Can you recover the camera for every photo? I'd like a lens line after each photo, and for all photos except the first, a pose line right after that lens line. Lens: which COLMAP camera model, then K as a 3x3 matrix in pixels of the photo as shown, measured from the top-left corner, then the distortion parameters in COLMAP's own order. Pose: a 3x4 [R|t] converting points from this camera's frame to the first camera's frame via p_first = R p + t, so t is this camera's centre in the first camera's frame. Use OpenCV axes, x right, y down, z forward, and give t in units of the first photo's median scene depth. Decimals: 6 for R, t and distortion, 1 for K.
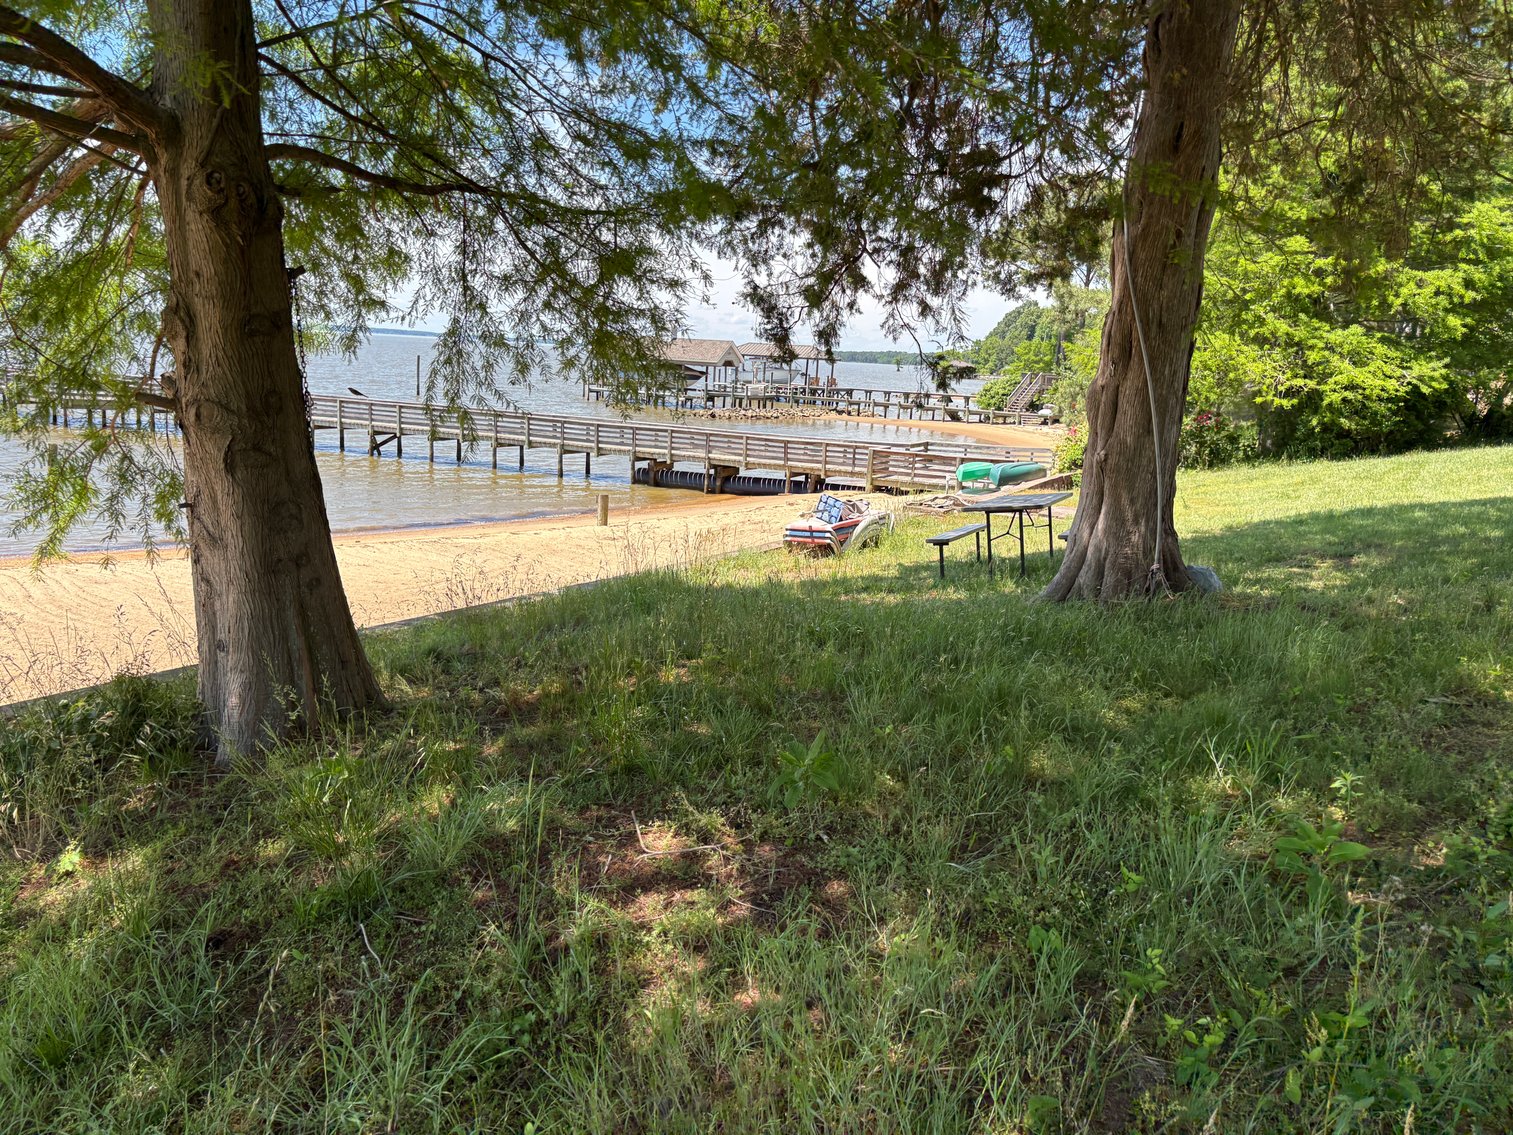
lens RADIAL K [[1158.5, 0, 757.0], [0, 1158.5, 581.6], [0, 0, 1]] dist [0.053910, -0.053880]
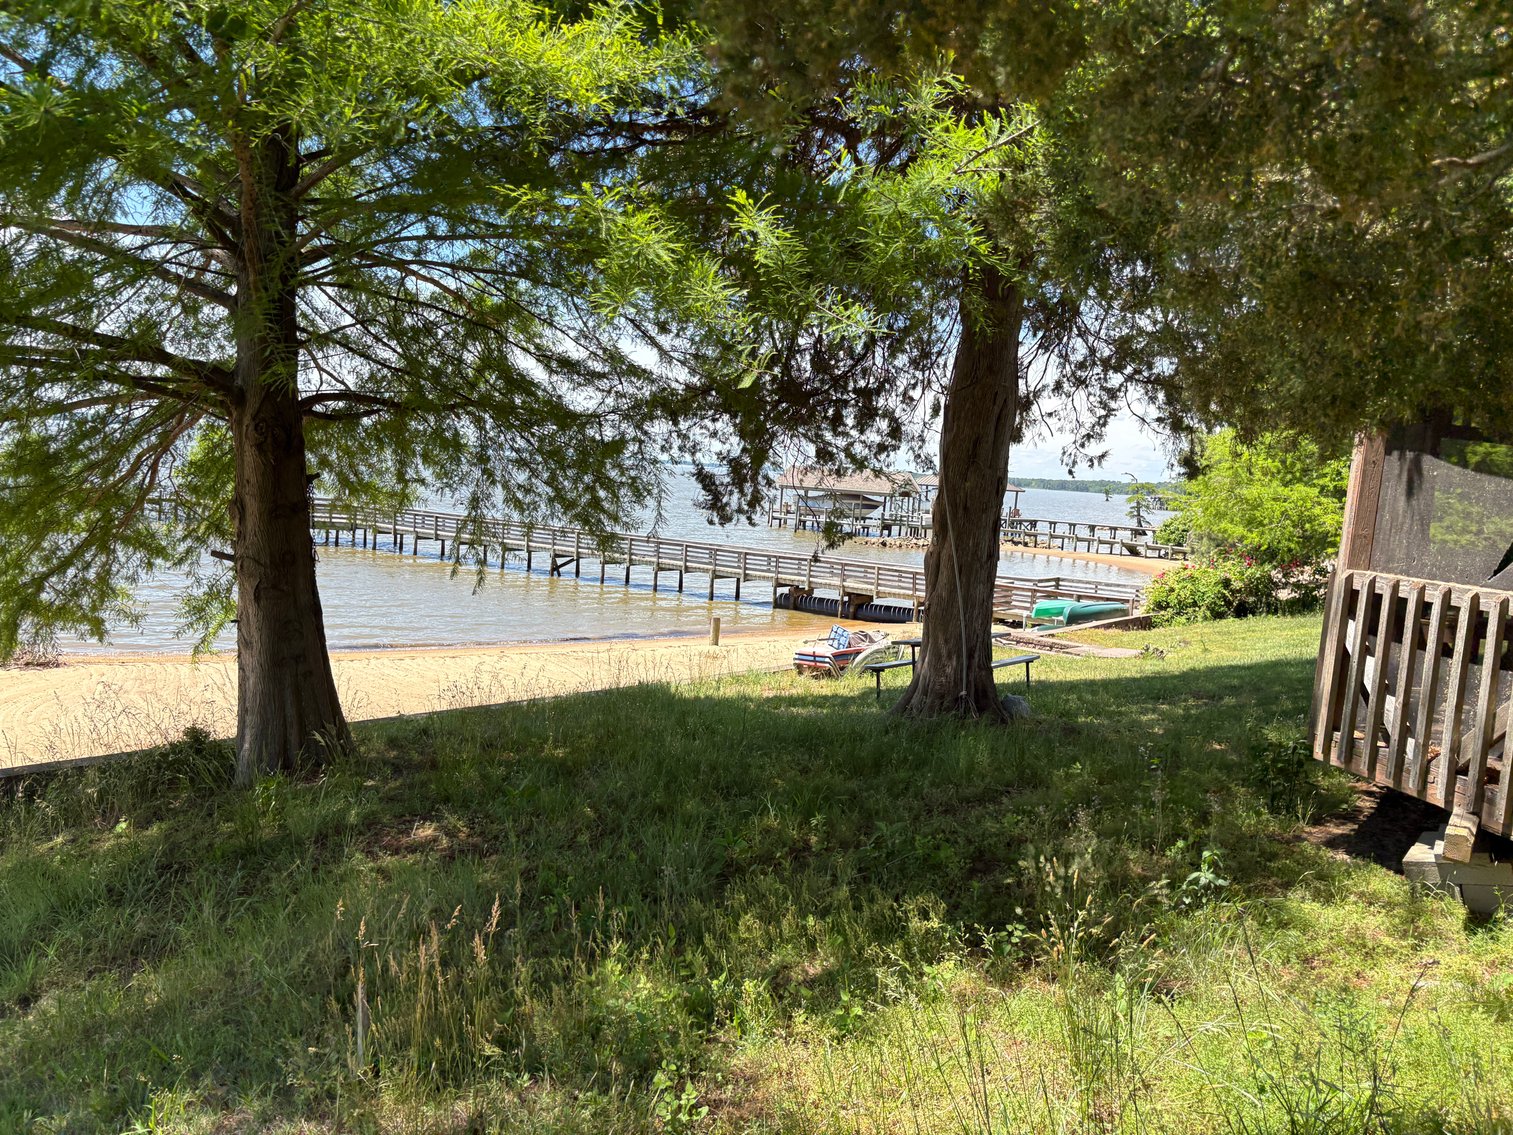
lens RADIAL K [[1158.5, 0, 751.3], [0, 1158.5, 556.4], [0, 0, 1]] dist [0.053910, -0.053880]
pose [[0.983775, 0.025094, -0.177646, 0.119546], [-0.047567, 0.991216, -0.123401, 0.002681], [0.172989, 0.129849, 0.976327, -0.108842]]
